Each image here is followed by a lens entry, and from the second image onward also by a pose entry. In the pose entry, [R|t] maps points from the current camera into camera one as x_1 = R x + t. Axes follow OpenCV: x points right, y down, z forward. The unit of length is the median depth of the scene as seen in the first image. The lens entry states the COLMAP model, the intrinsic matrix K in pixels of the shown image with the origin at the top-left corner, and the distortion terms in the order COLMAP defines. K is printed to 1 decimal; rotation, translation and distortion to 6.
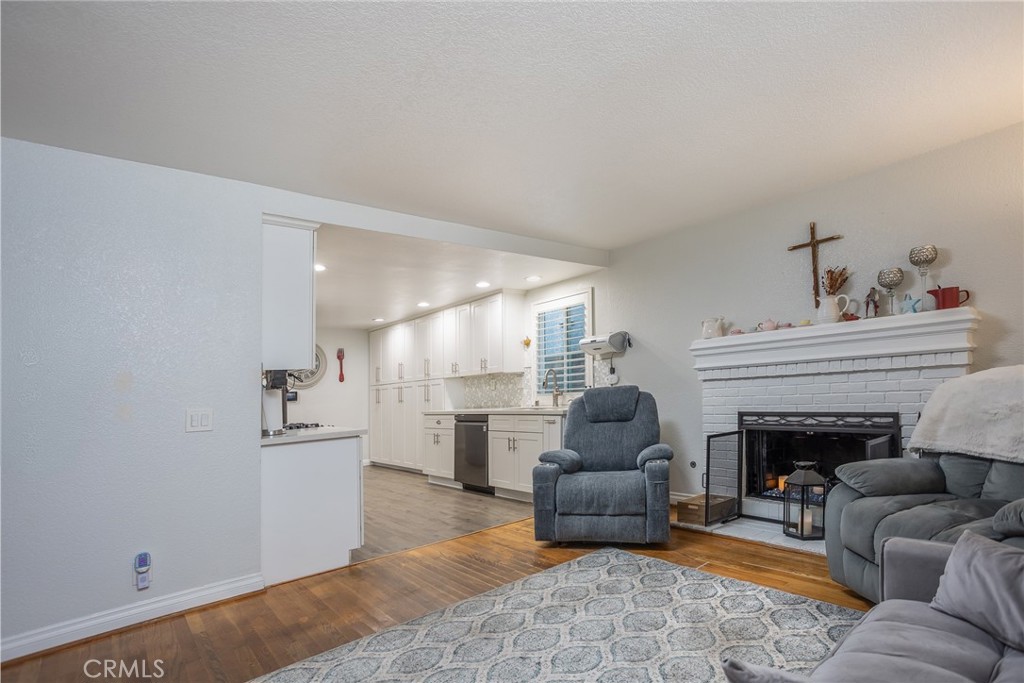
lens RADIAL K [[456.2, 0, 513.5], [0, 456.2, 353.8], [0, 0, 1]] dist [-0.024468, 0.000127]
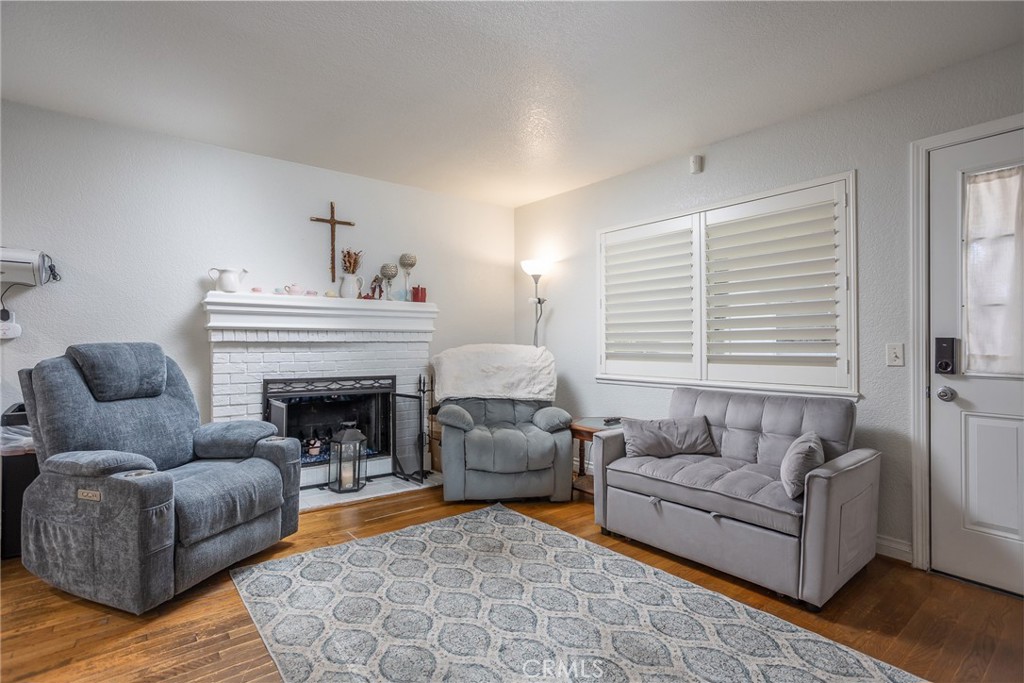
lens RADIAL K [[494.9, 0, 512.0], [0, 494.9, 341.5], [0, 0, 1]] dist [-0.028020, 0.000878]
pose [[0.067113, 0.055432, 0.996204, -0.535874], [-0.086334, 0.995033, -0.049550, 0.071107], [-0.994003, -0.082681, 0.071566, 0.540226]]
